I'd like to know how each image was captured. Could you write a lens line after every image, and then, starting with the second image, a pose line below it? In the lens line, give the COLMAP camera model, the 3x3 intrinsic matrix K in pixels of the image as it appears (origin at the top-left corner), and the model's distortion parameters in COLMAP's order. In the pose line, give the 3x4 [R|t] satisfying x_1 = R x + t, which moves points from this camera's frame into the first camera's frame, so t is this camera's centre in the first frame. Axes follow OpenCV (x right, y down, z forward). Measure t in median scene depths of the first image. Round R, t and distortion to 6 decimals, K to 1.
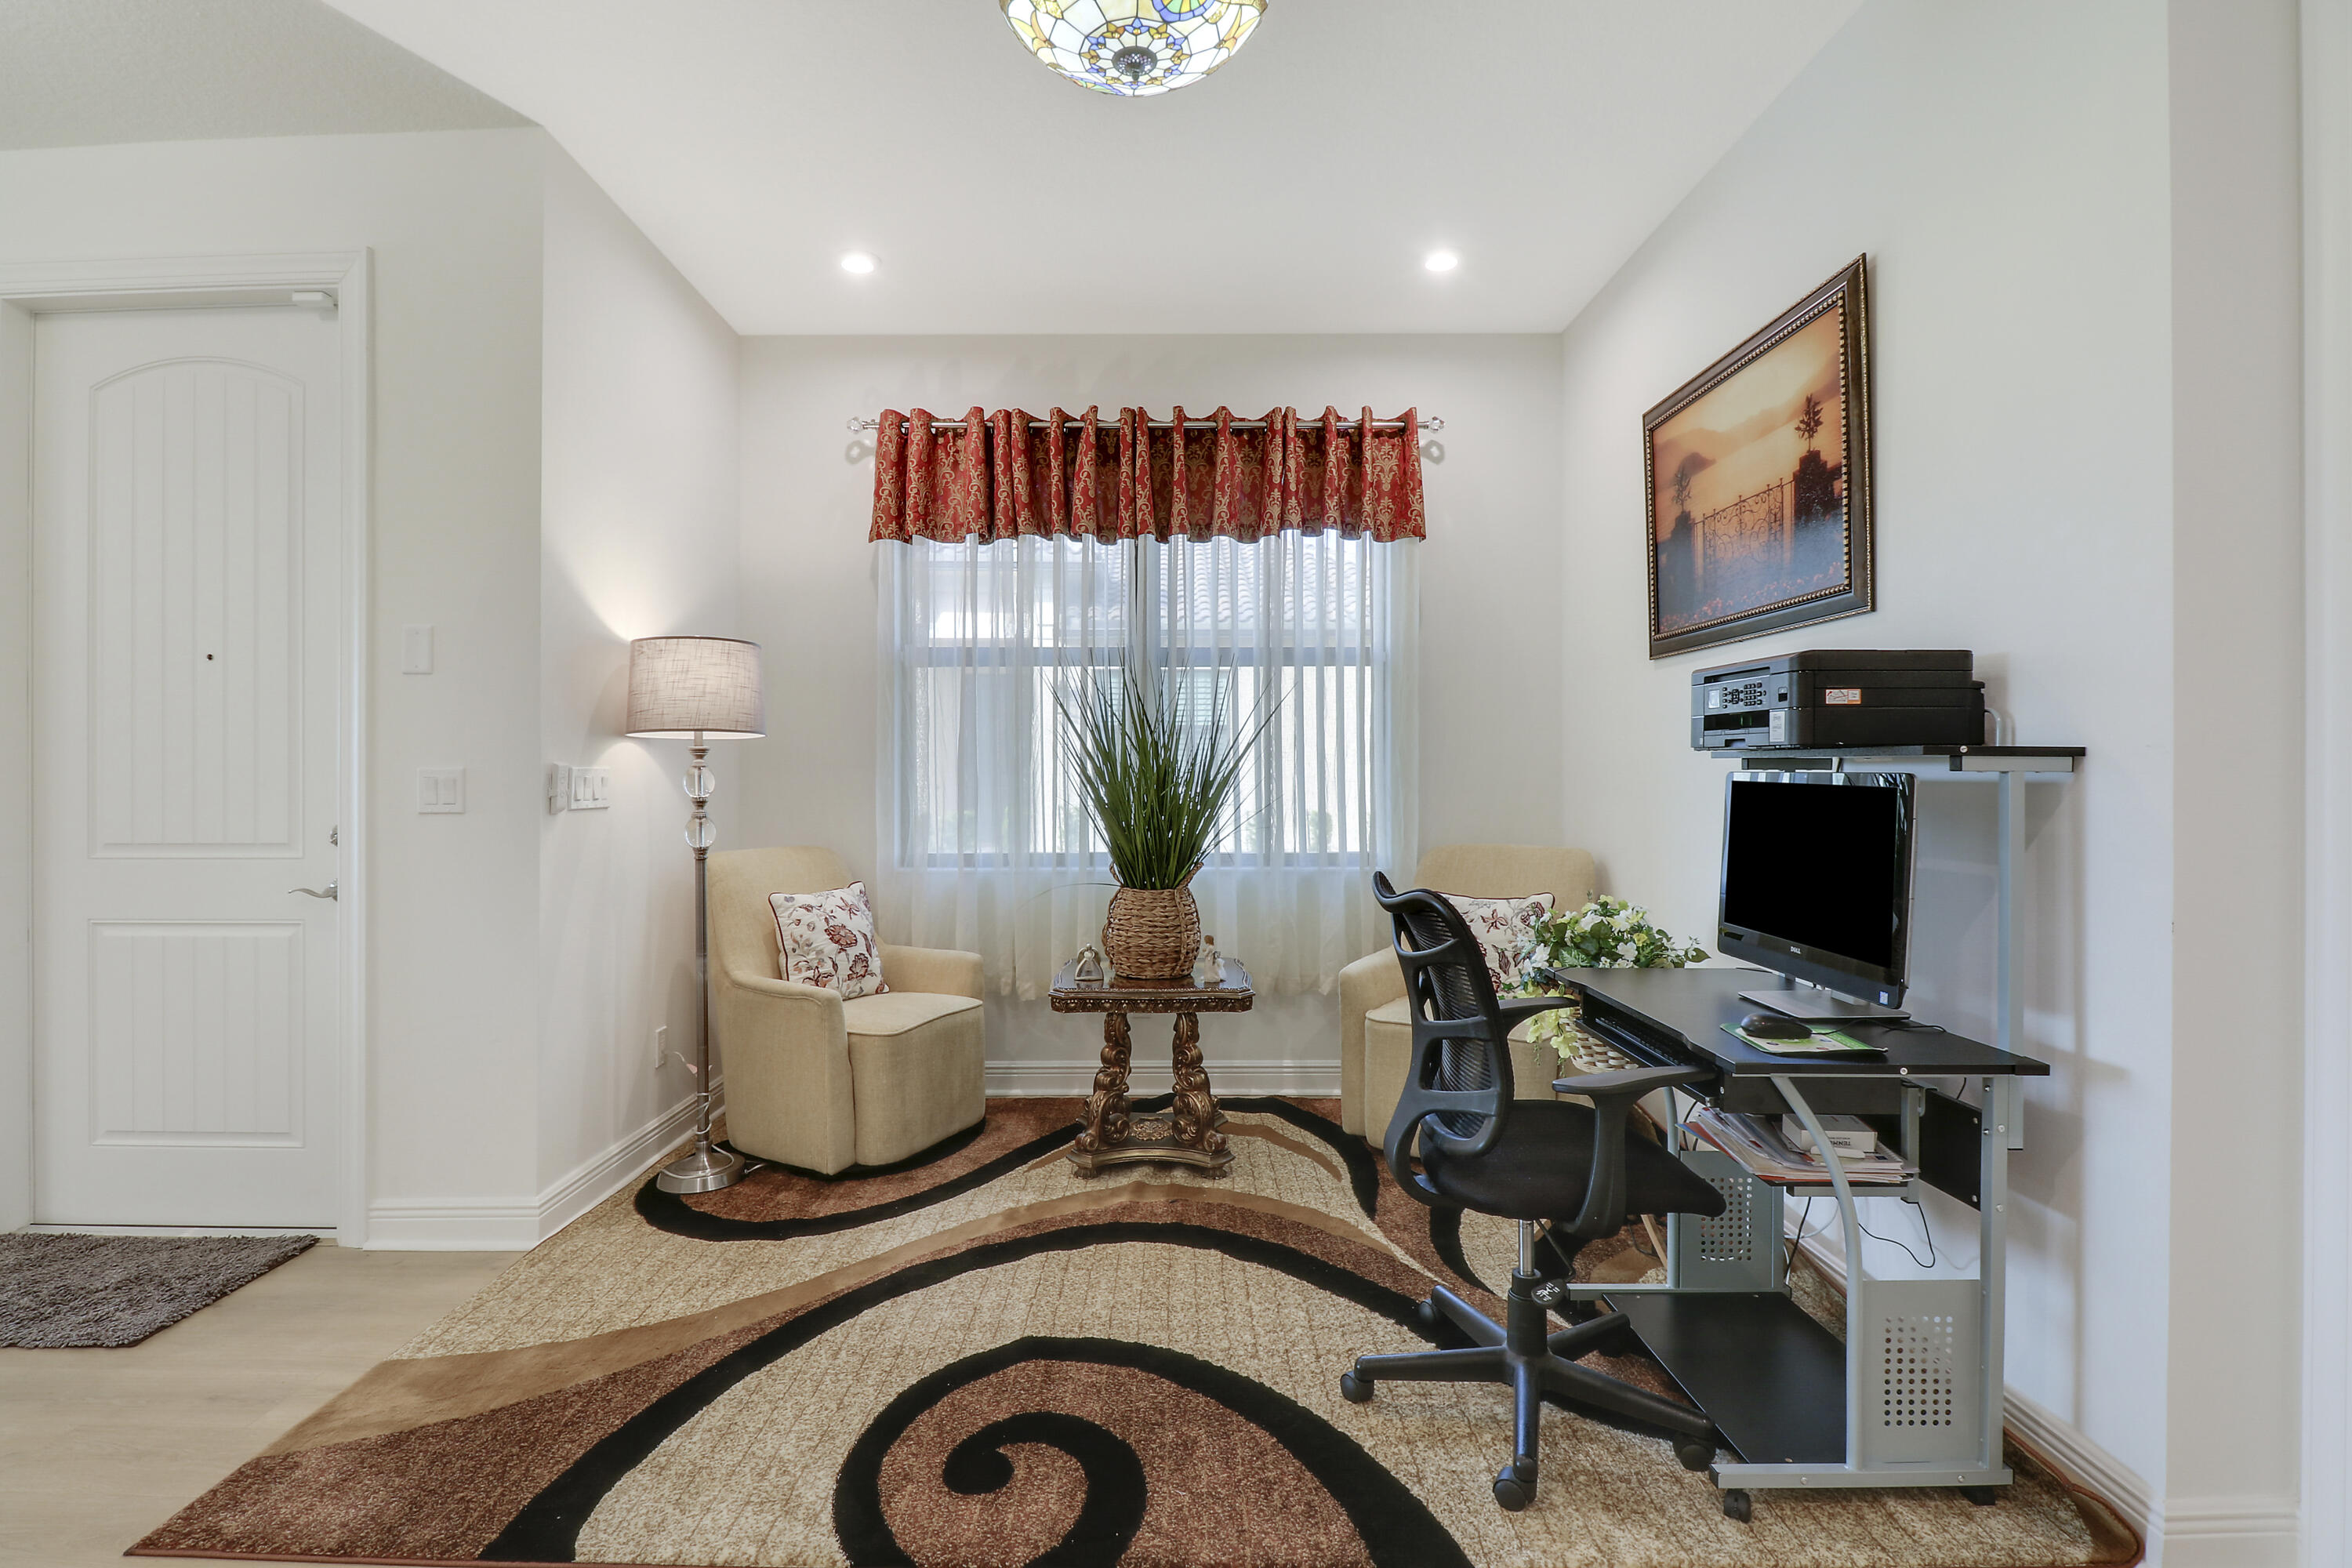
lens RADIAL K [[1119.6, 0, 1176.1], [0, 1119.6, 782.5], [0, 0, 1]] dist [-0.010731, -0.007036]
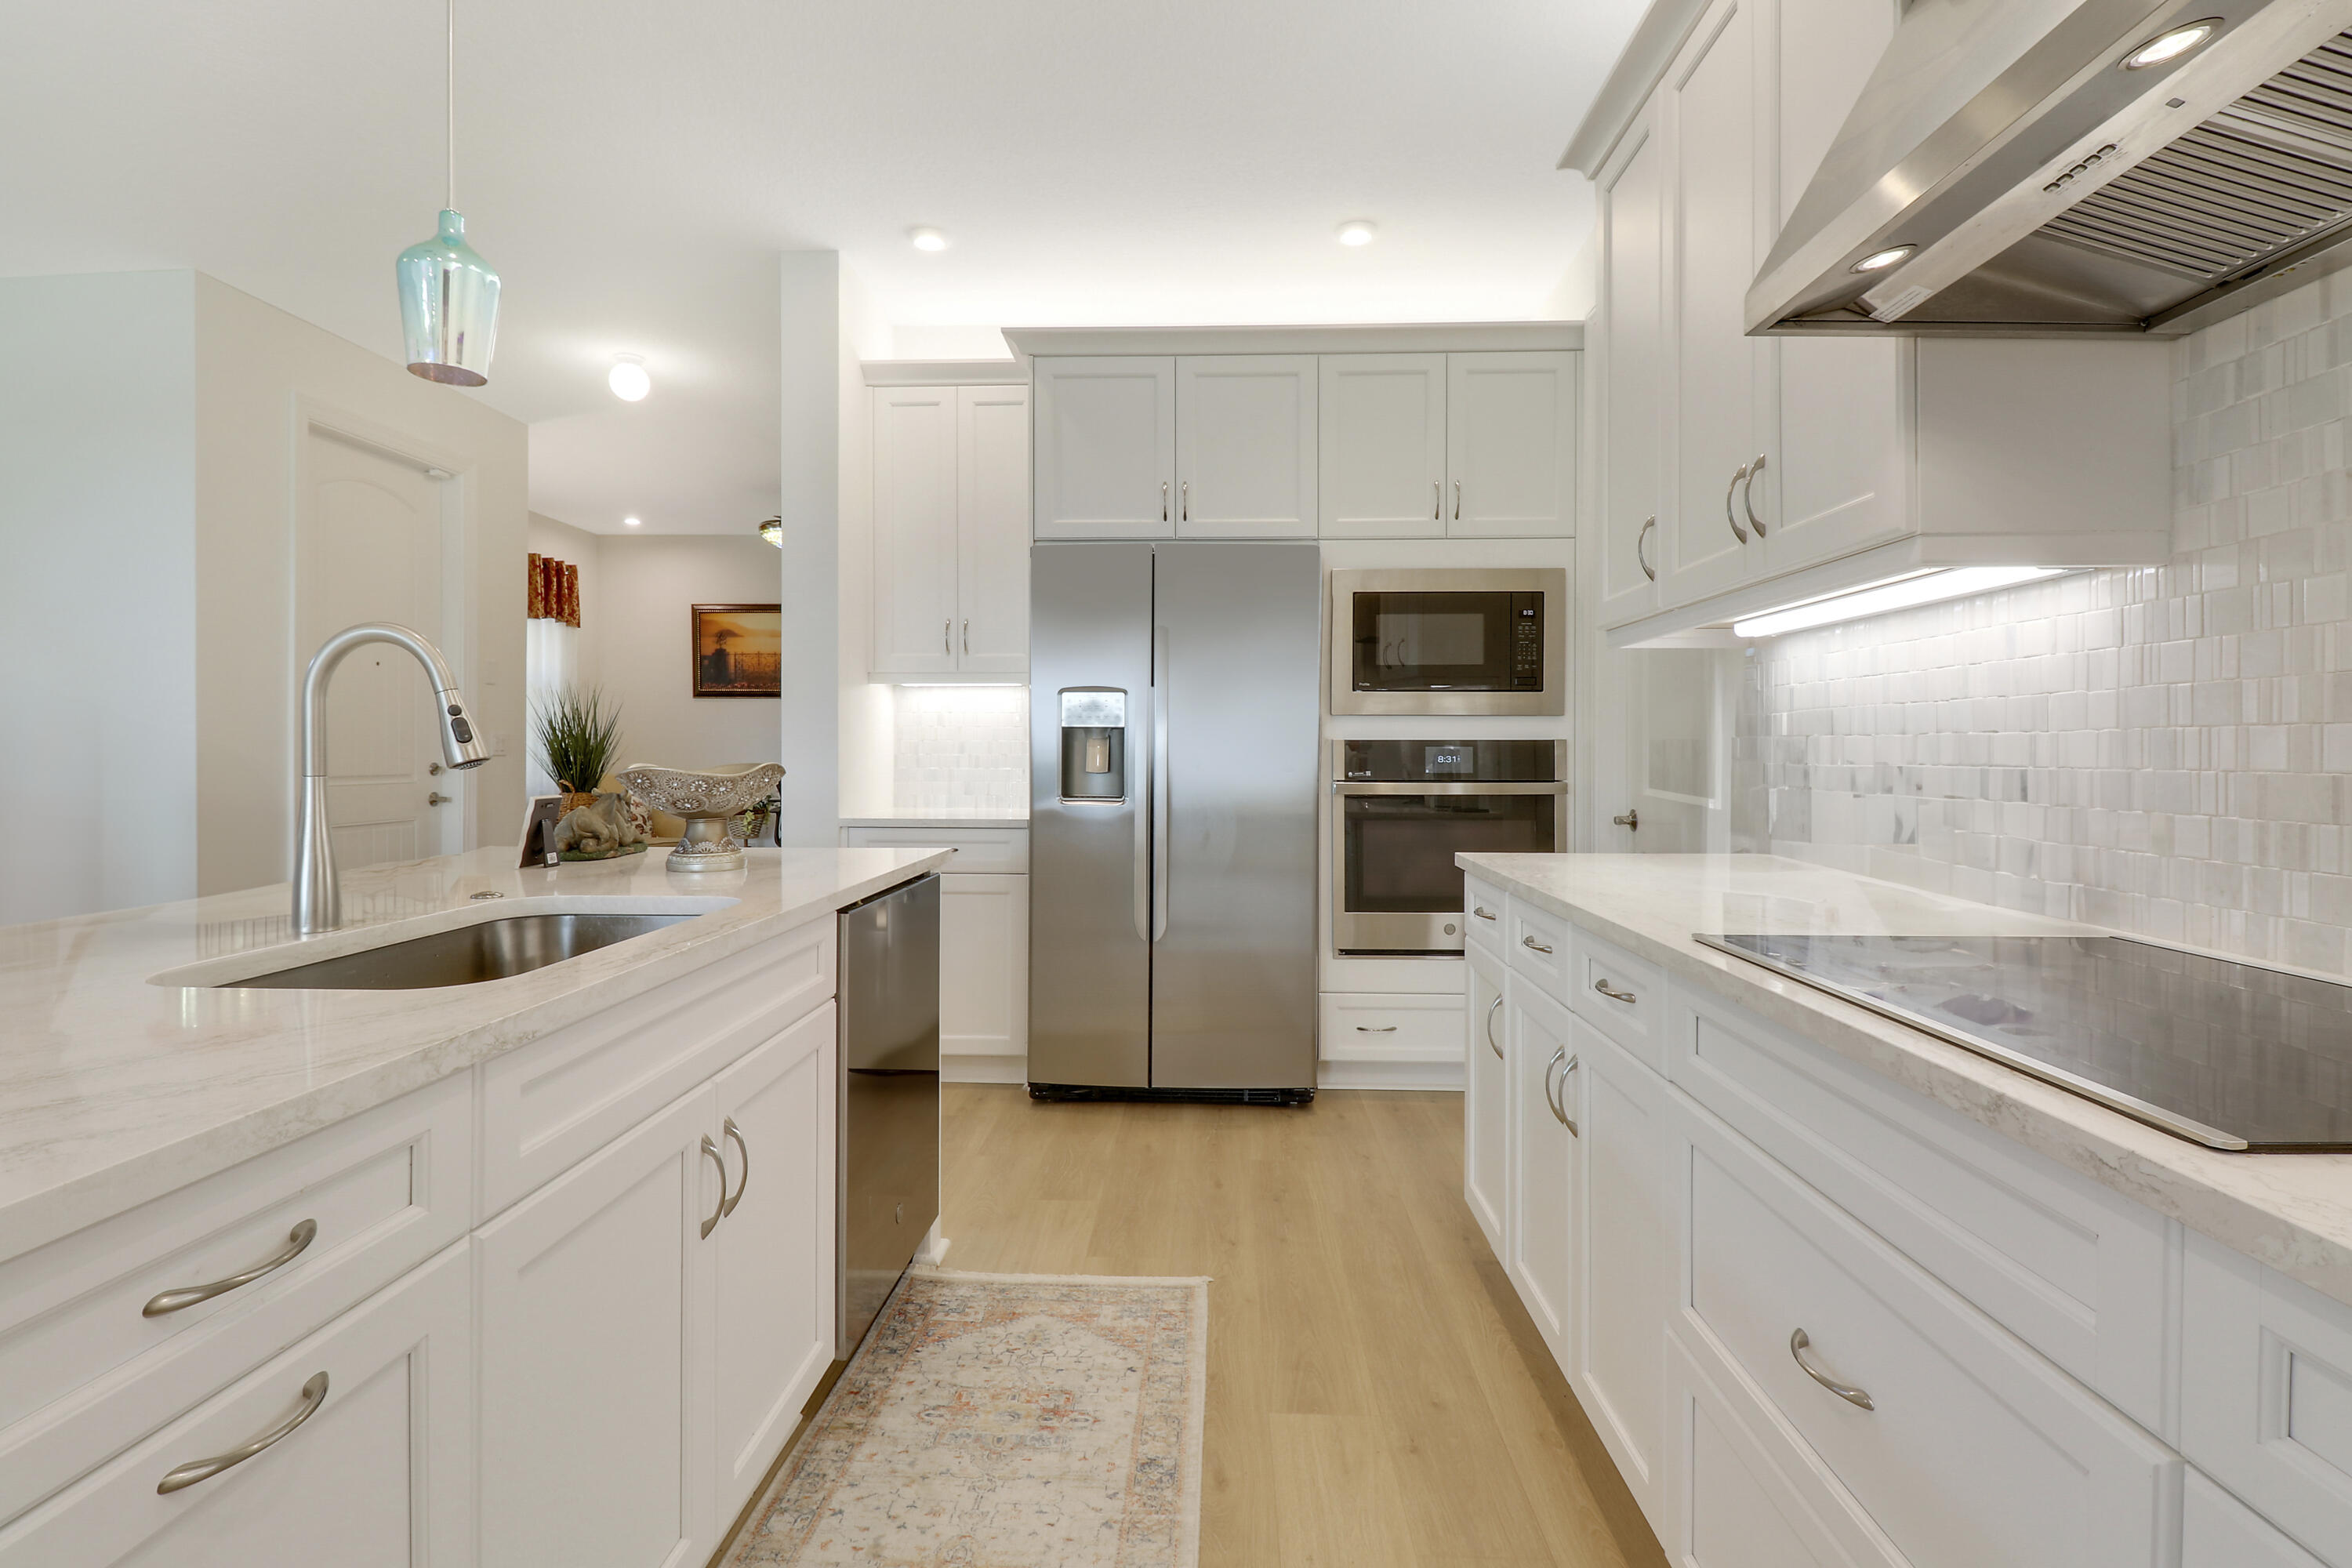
lens RADIAL K [[1119.6, 0, 1193.2], [0, 1119.6, 773.7], [0, 0, 1]] dist [-0.010731, -0.007036]
pose [[0.036556, -0.015288, 0.999215, -2.270478], [0.010794, 0.999831, 0.014903, 0.043669], [-0.999273, 0.010241, 0.036715, -0.284129]]
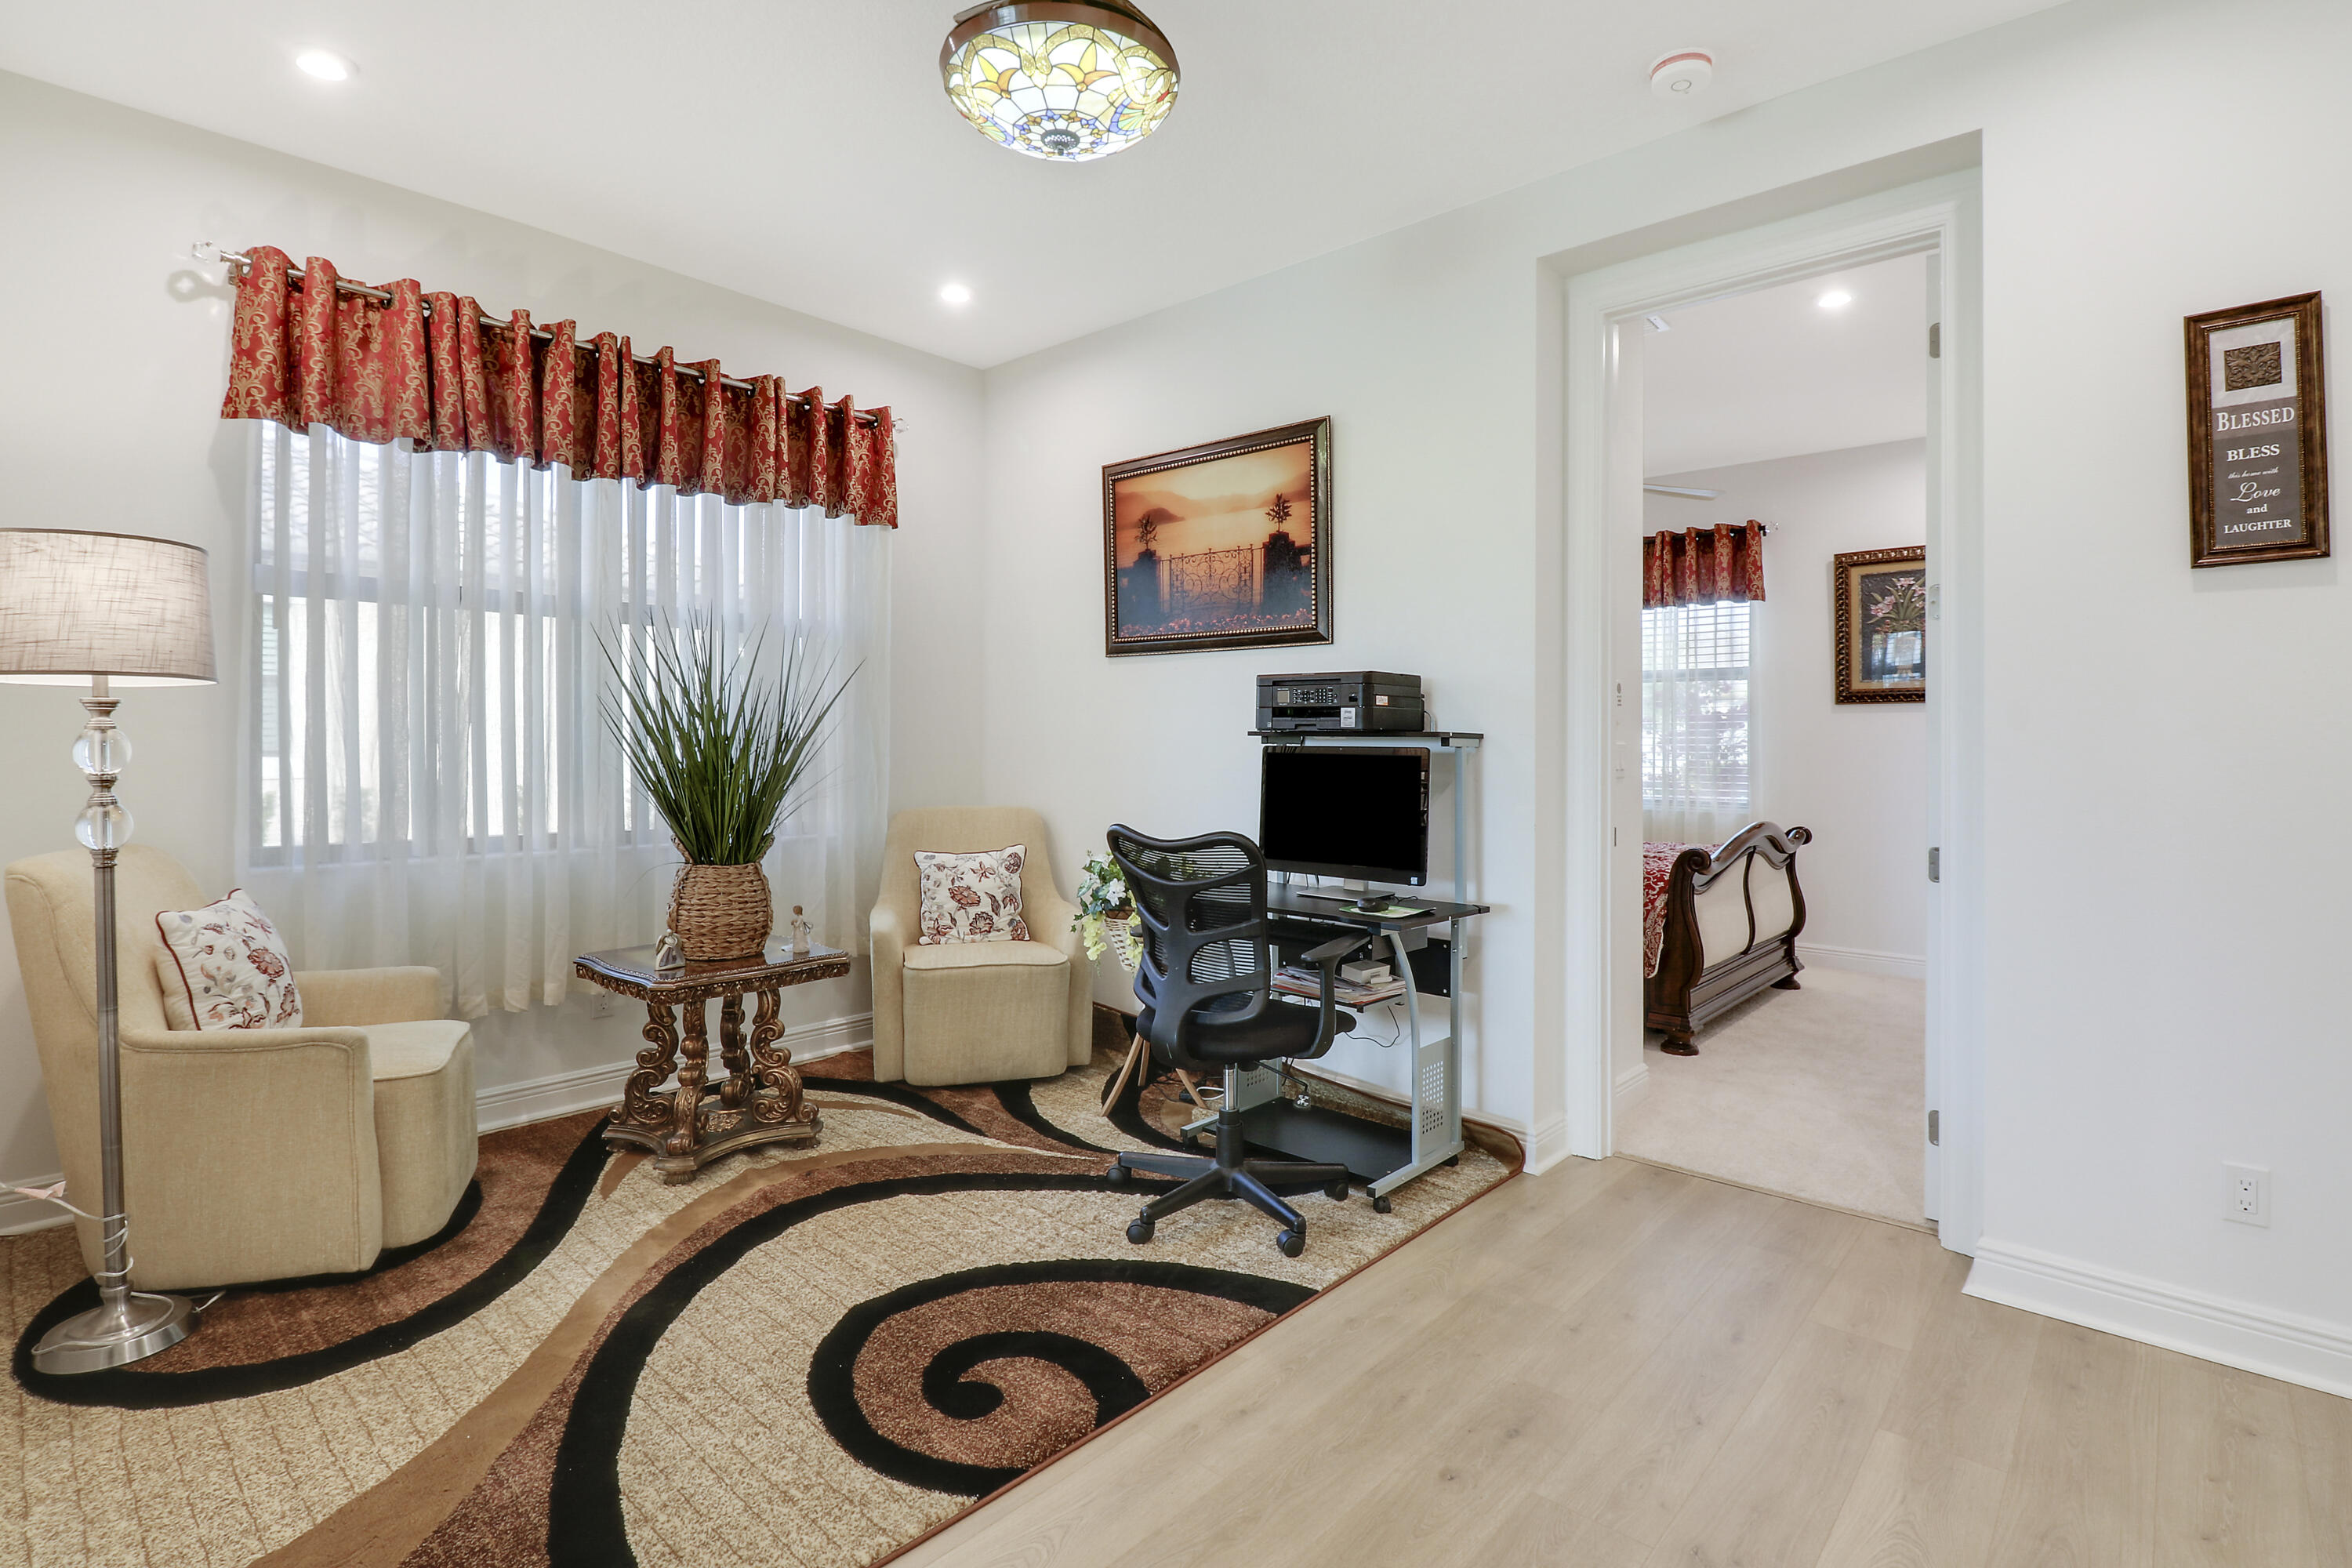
lens RADIAL K [[1119.6, 0, 1212.5], [0, 1119.6, 729.0], [0, 0, 1]] dist [-0.010731, -0.007036]
pose [[0.653237, 0.015869, 0.756987, -0.491830], [-0.001624, 0.999807, -0.019558, -0.001810], [-0.757152, 0.011546, 0.653137, 0.069410]]
